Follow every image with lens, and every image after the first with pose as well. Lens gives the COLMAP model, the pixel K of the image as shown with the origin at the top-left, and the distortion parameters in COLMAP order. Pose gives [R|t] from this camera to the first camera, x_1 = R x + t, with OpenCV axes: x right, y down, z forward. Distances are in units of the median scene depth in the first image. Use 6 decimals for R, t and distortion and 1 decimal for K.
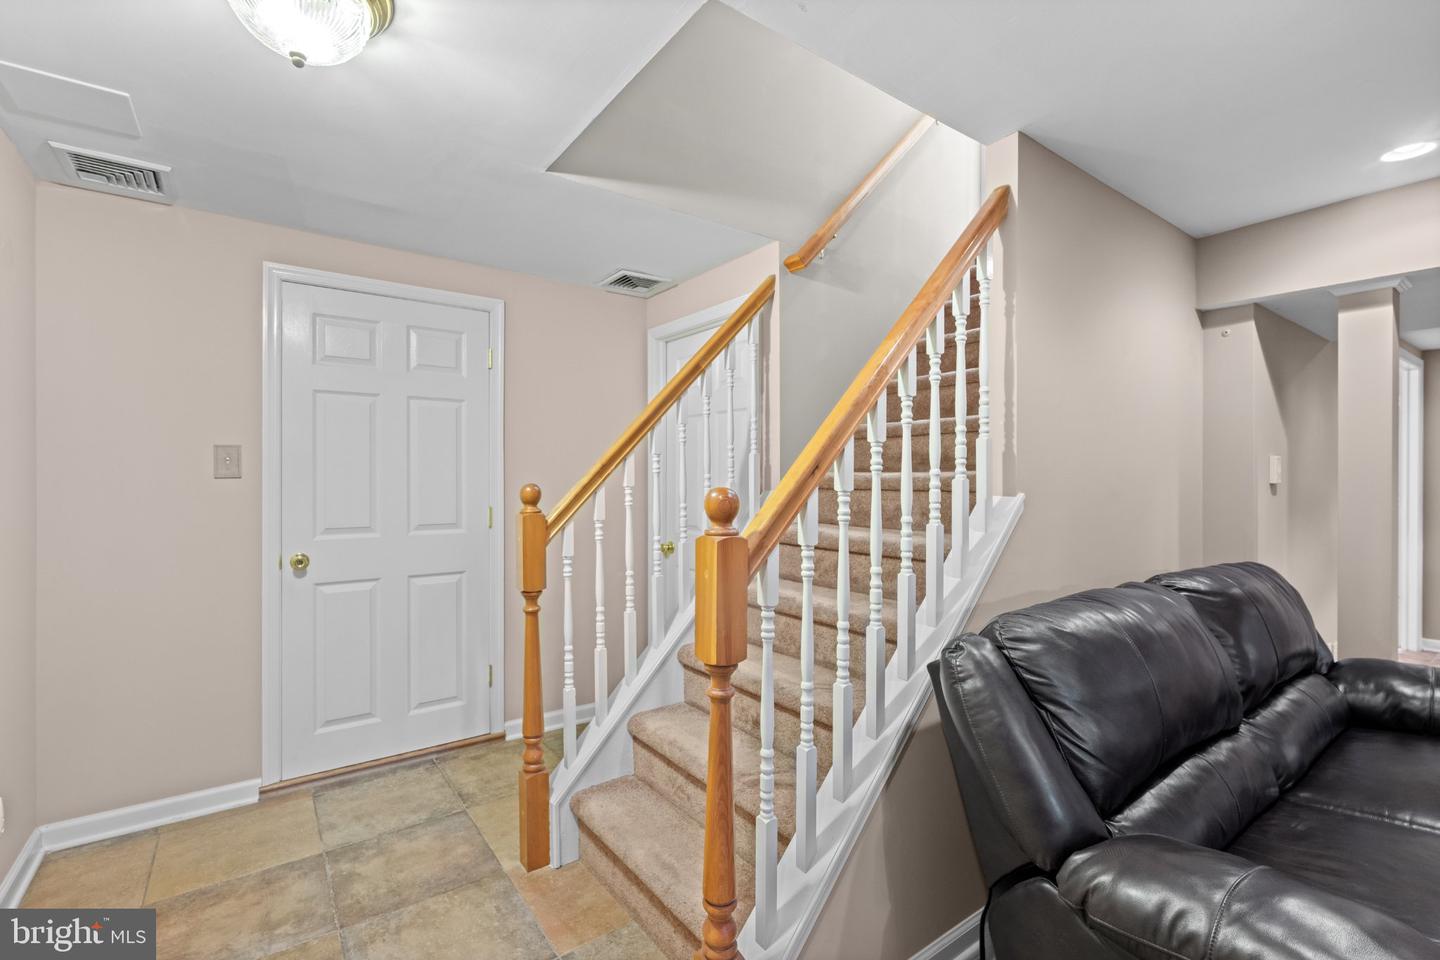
lens RADIAL K [[644.1, 0, 720.8], [0, 644.1, 478.1], [0, 0, 1]] dist [-0.003970, -0.000108]
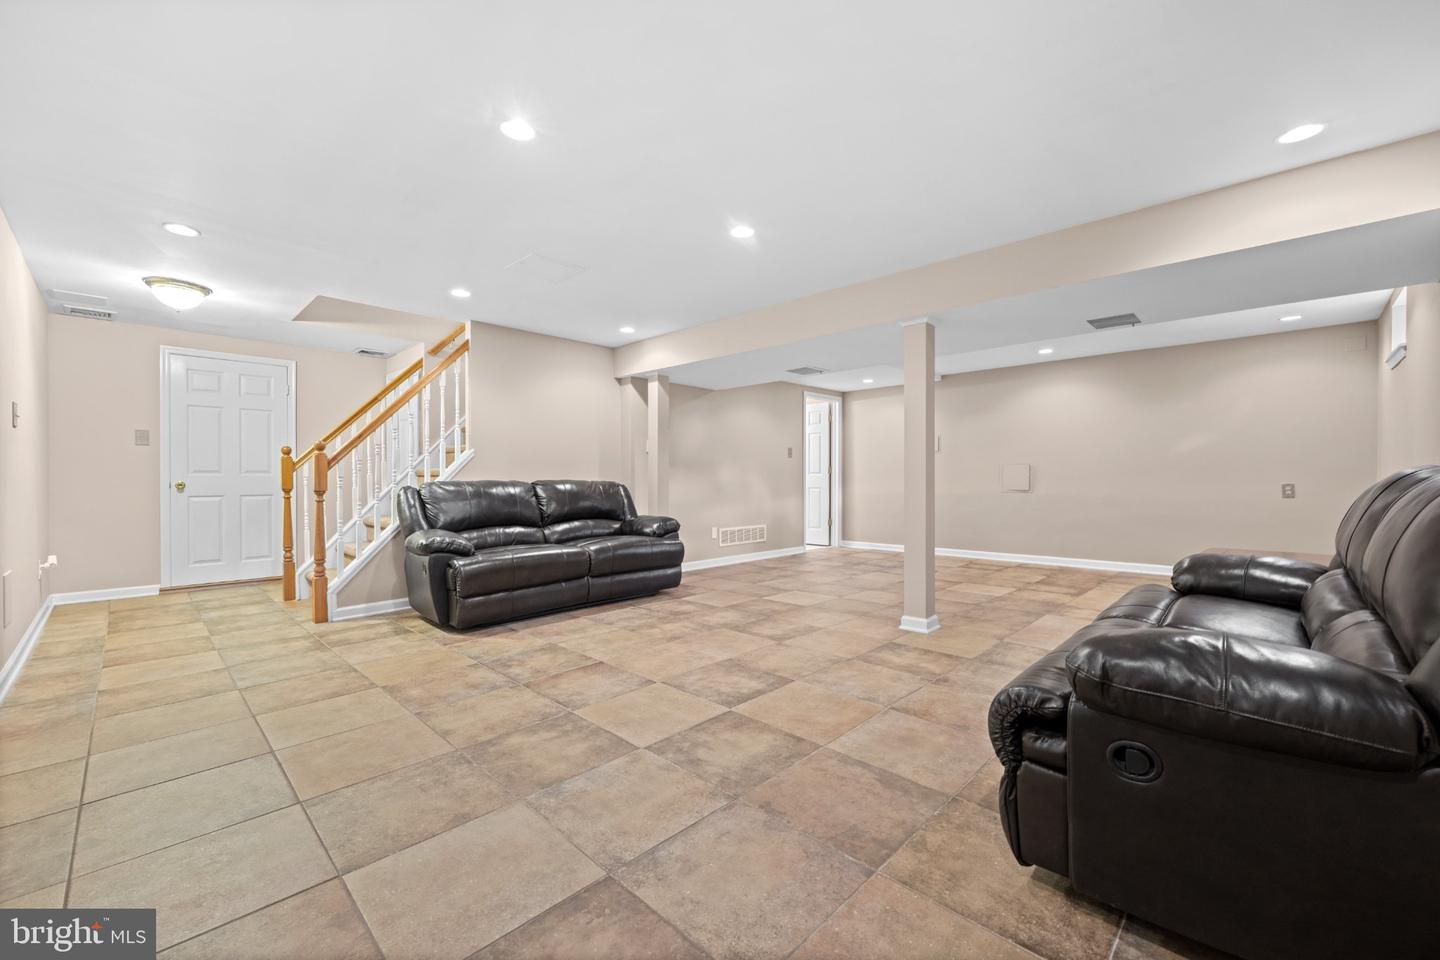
lens RADIAL K [[574.2, 0, 718.6], [0, 574.2, 478.3], [0, 0, 1]] dist [-0.002872, 0.000100]
pose [[0.985277, -0.002398, 0.170952, 0.972000], [0.001760, 0.999991, 0.003883, 0.127511], [-0.170959, -0.003525, 0.985272, -1.467805]]
